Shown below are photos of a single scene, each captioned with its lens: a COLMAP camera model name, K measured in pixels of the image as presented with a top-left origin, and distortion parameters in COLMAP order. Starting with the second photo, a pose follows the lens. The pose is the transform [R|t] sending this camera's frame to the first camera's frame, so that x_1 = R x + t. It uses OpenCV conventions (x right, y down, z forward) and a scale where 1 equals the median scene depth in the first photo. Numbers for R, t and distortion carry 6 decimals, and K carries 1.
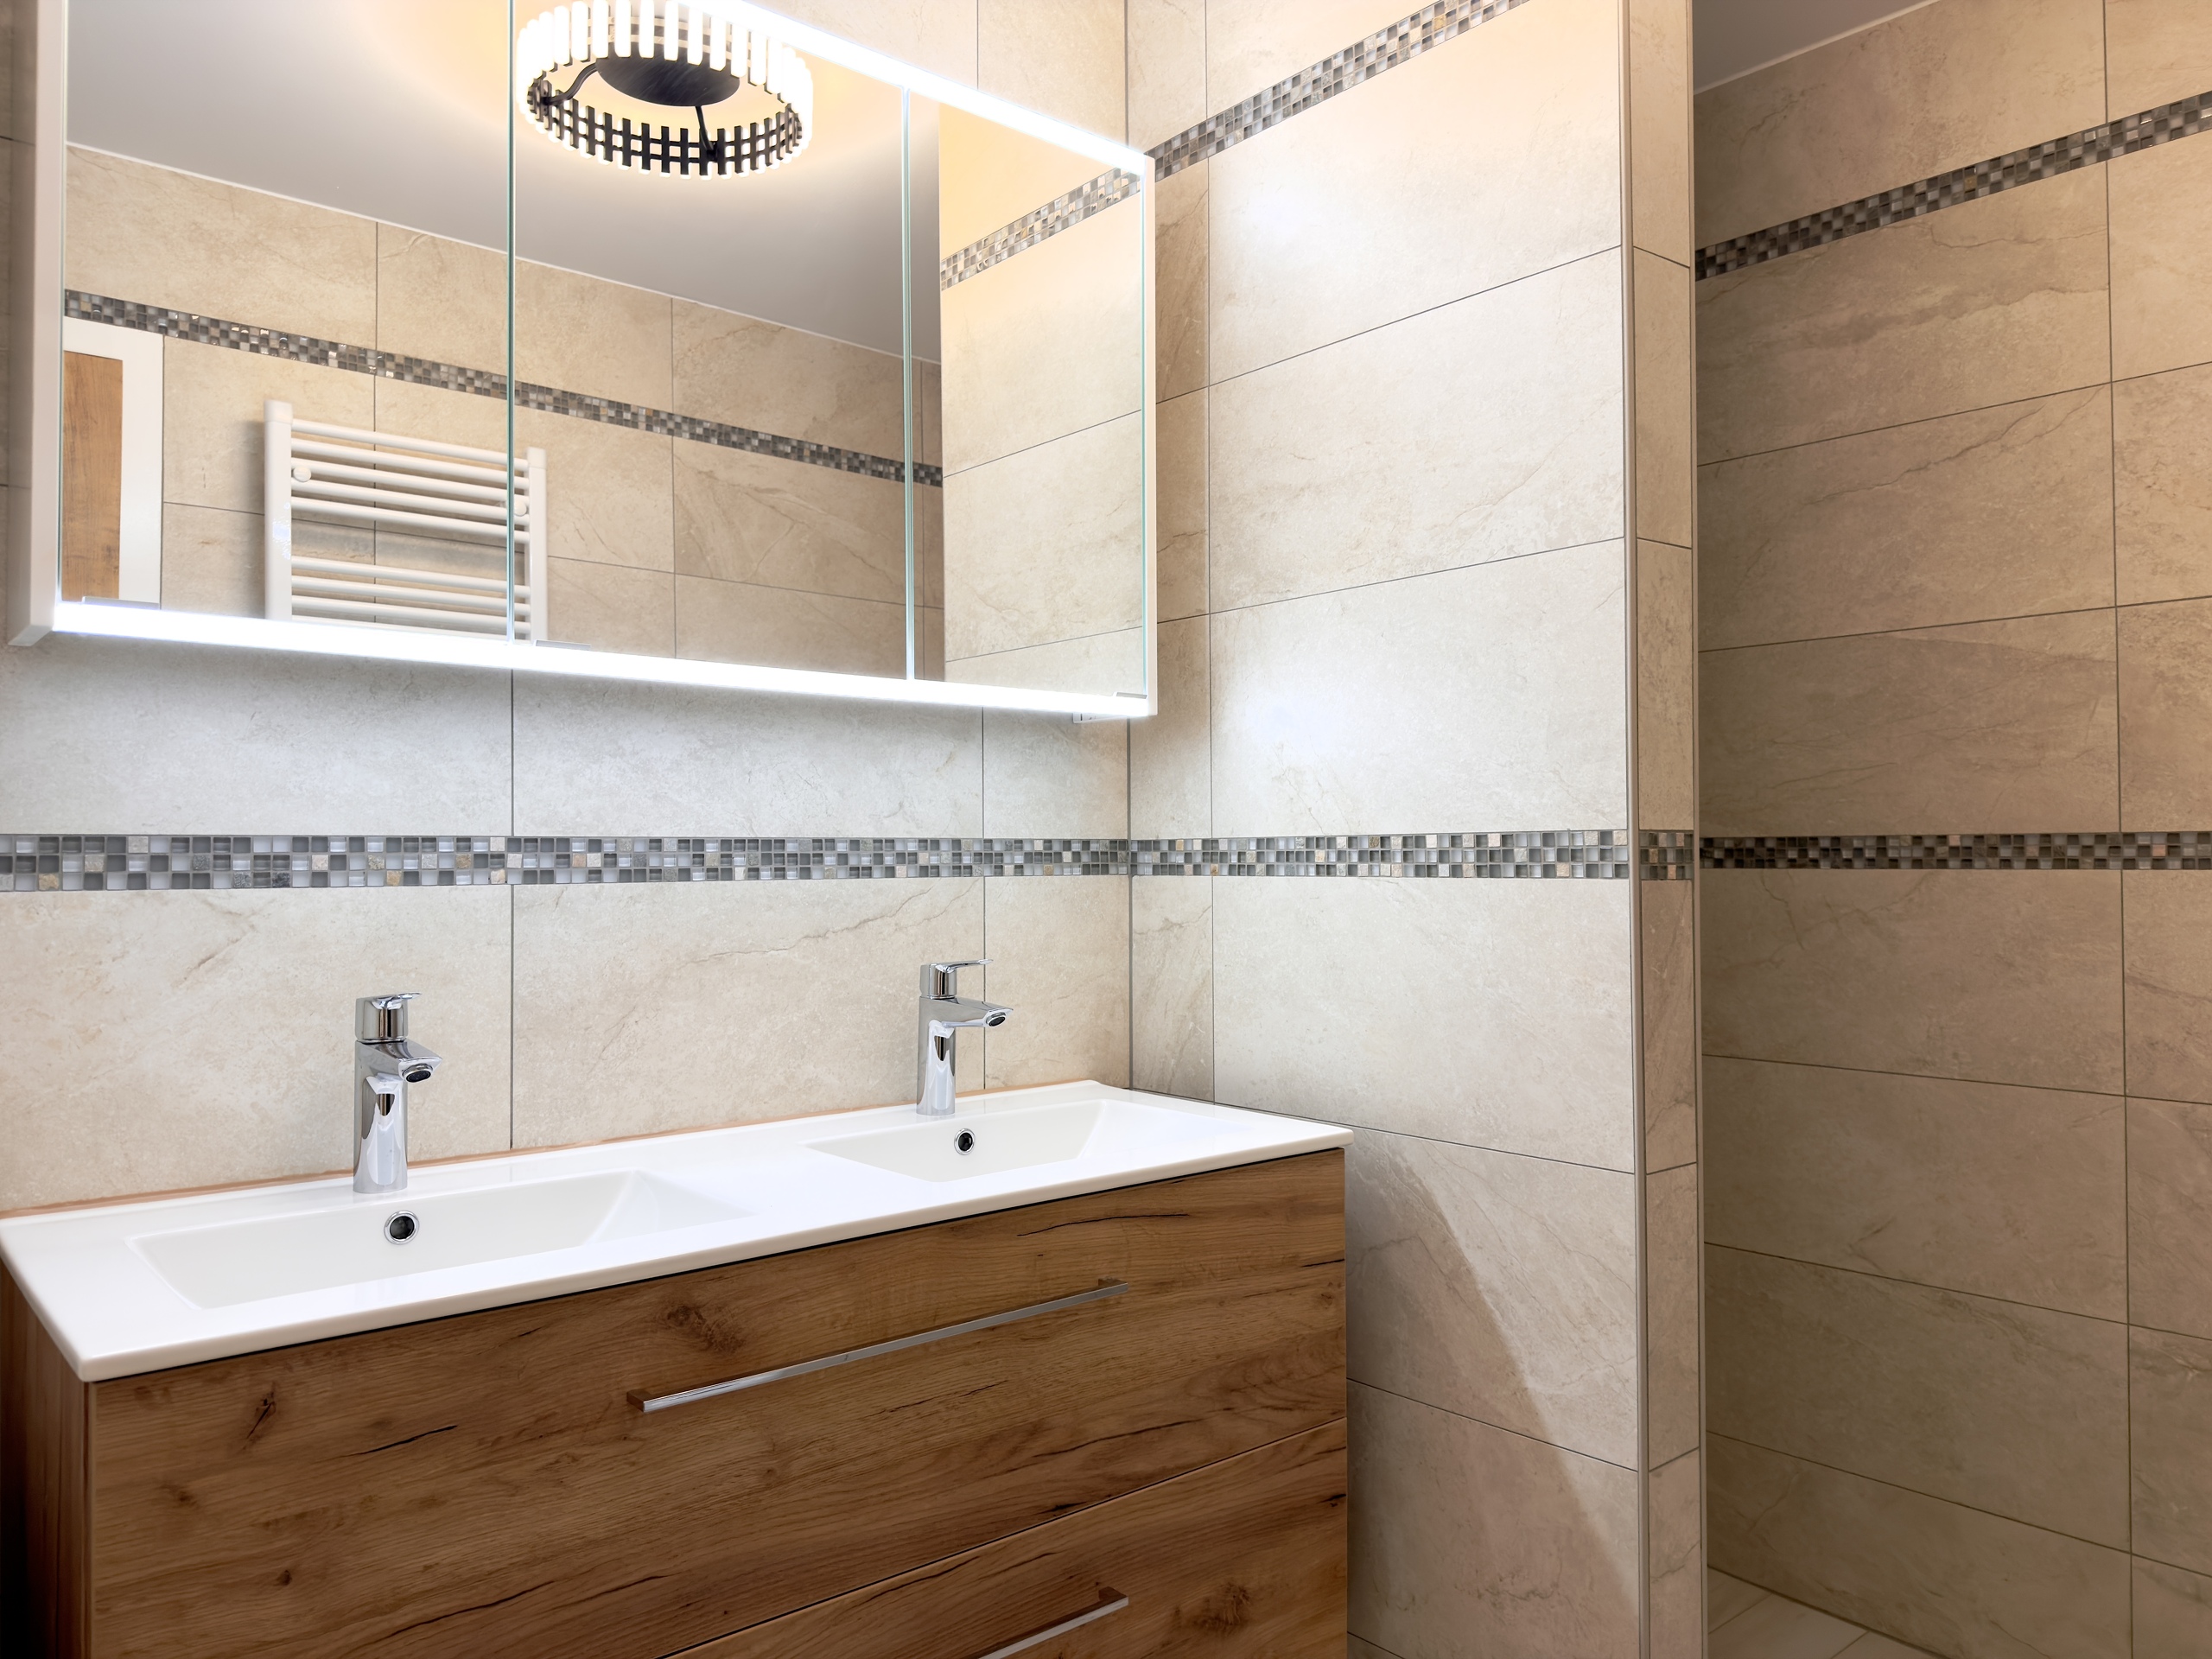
lens RADIAL K [[1551.9, 0, 1106.0], [0, 1551.9, 829.5], [0, 0, 1]] dist [0.034256, -0.079649]
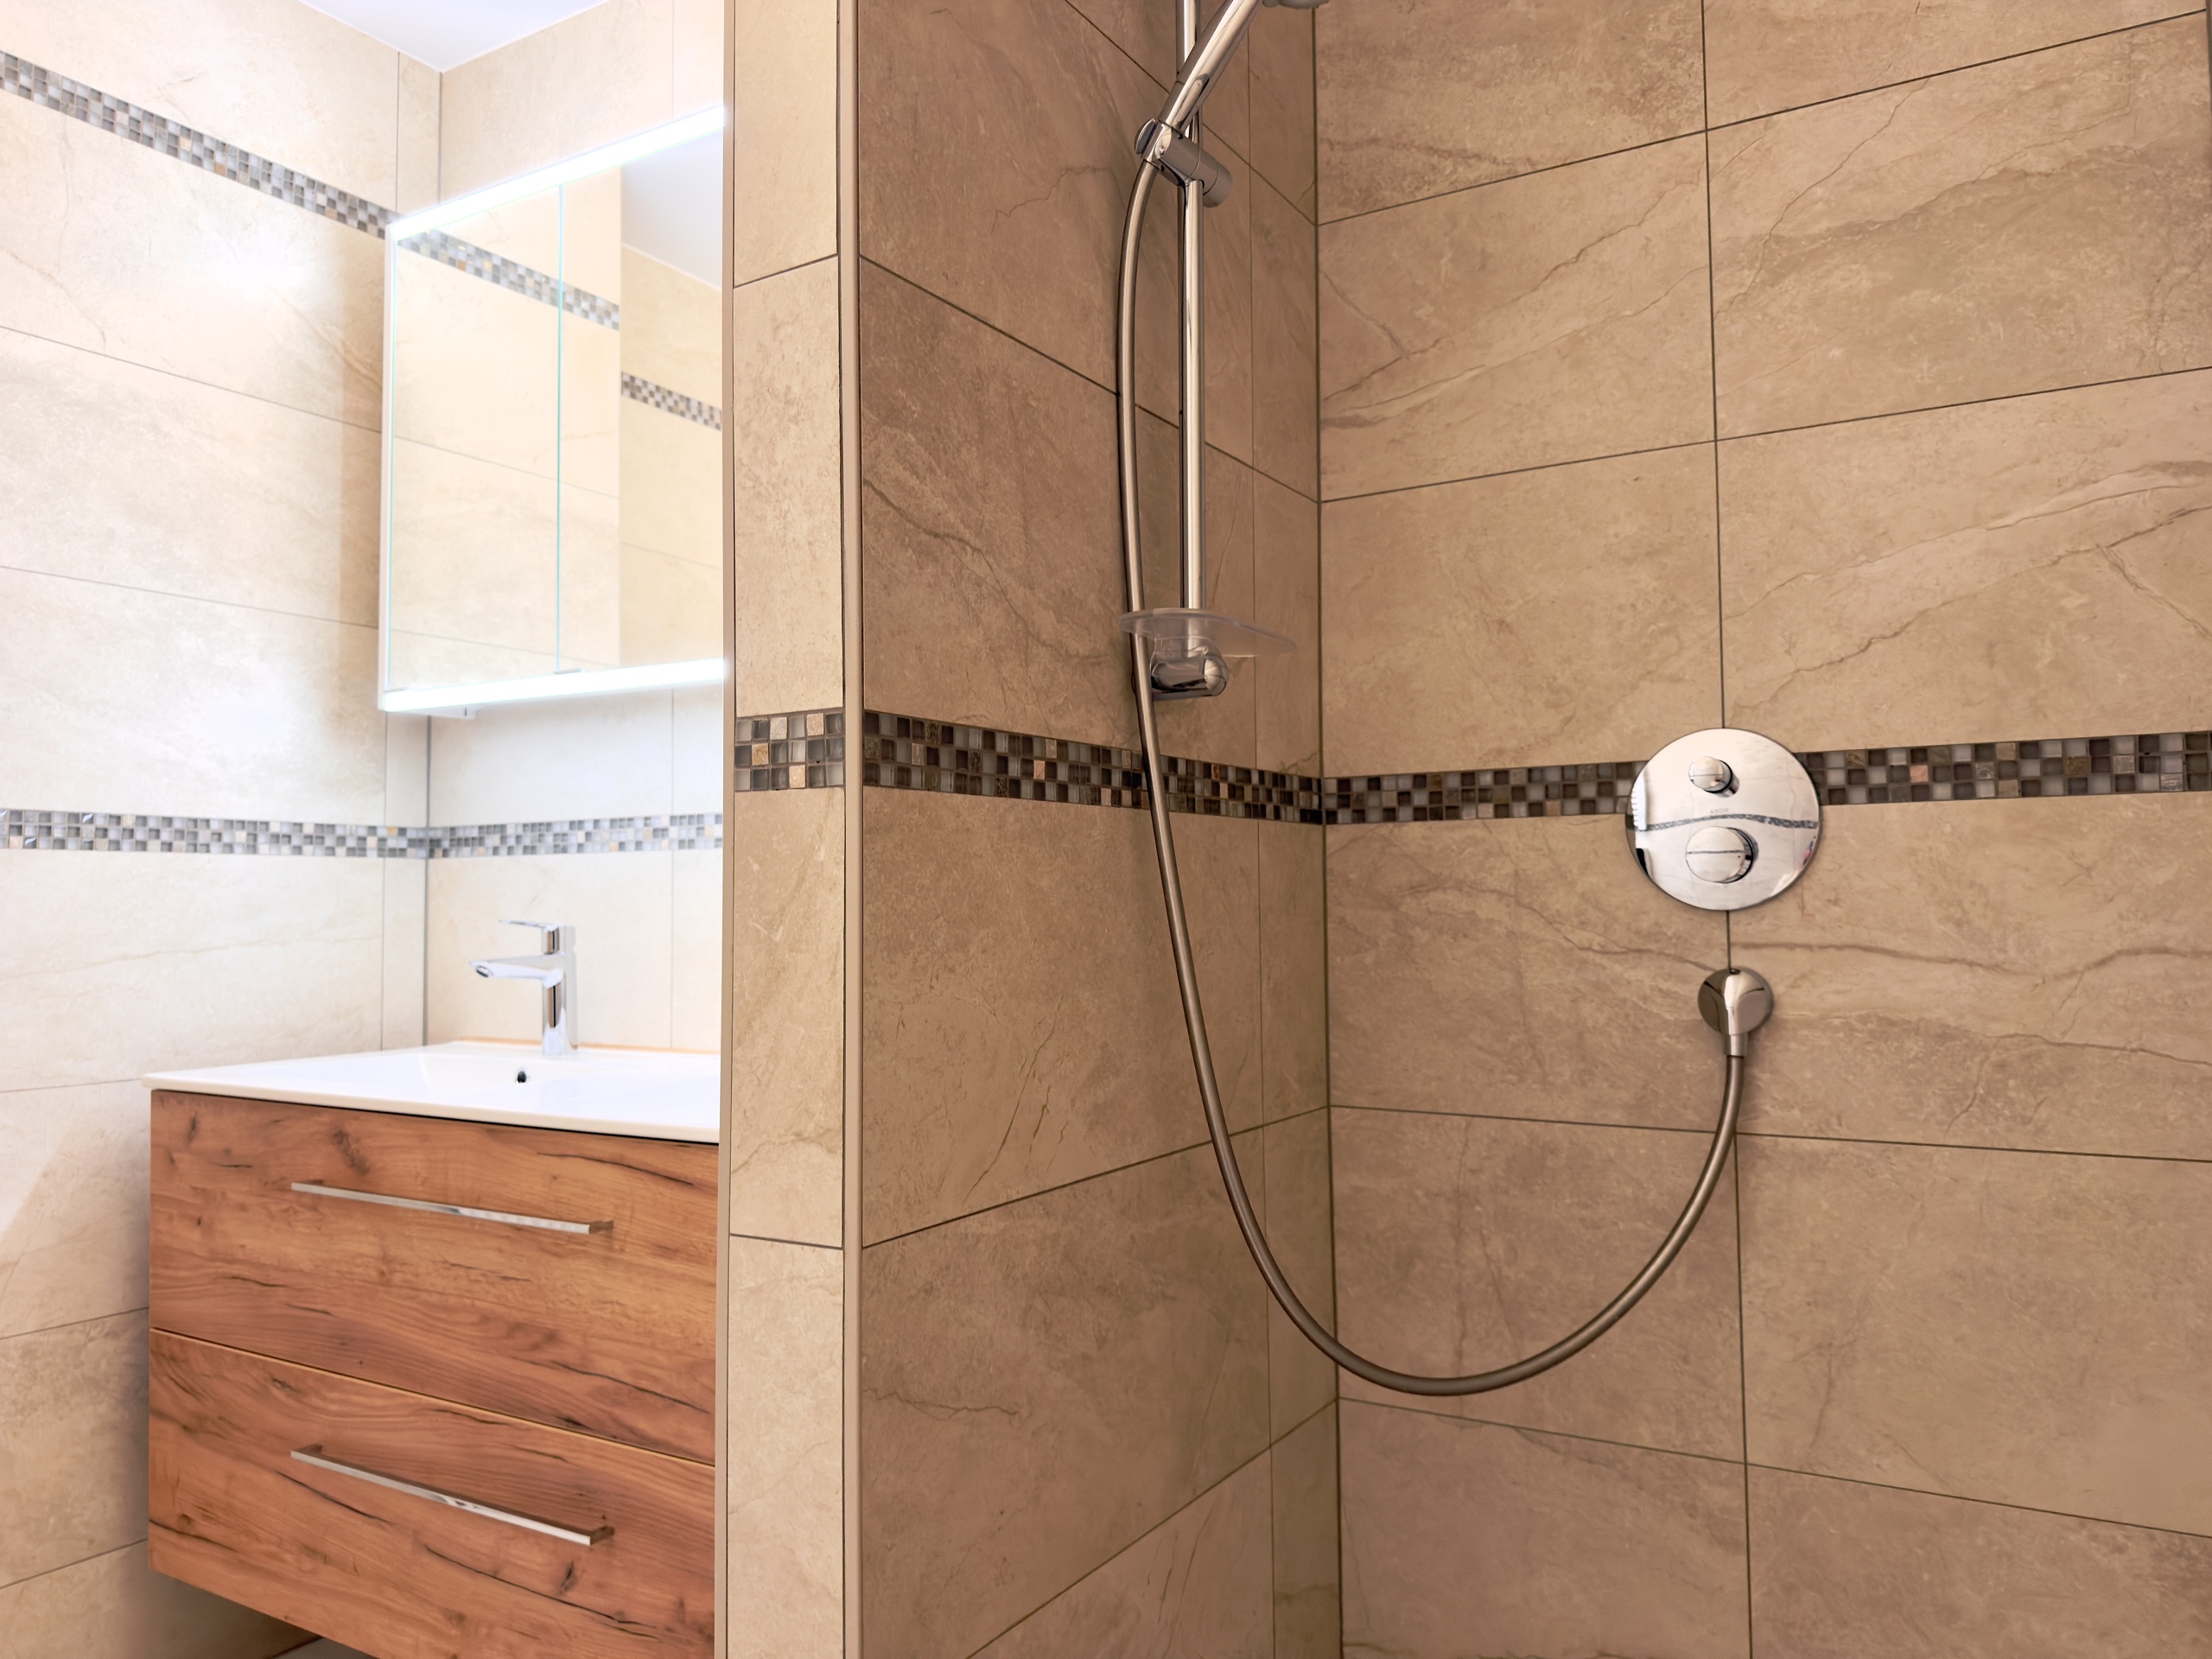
lens RADIAL K [[1561.0, 0, 1106.0], [0, 1561.0, 829.5], [0, 0, 1]] dist [0.095950, -0.190158]
pose [[0.318611, -0.042723, -0.946922, 1.069954], [0.024275, 0.999024, -0.036905, 0.080118], [0.947575, -0.011229, 0.319337, 0.965822]]
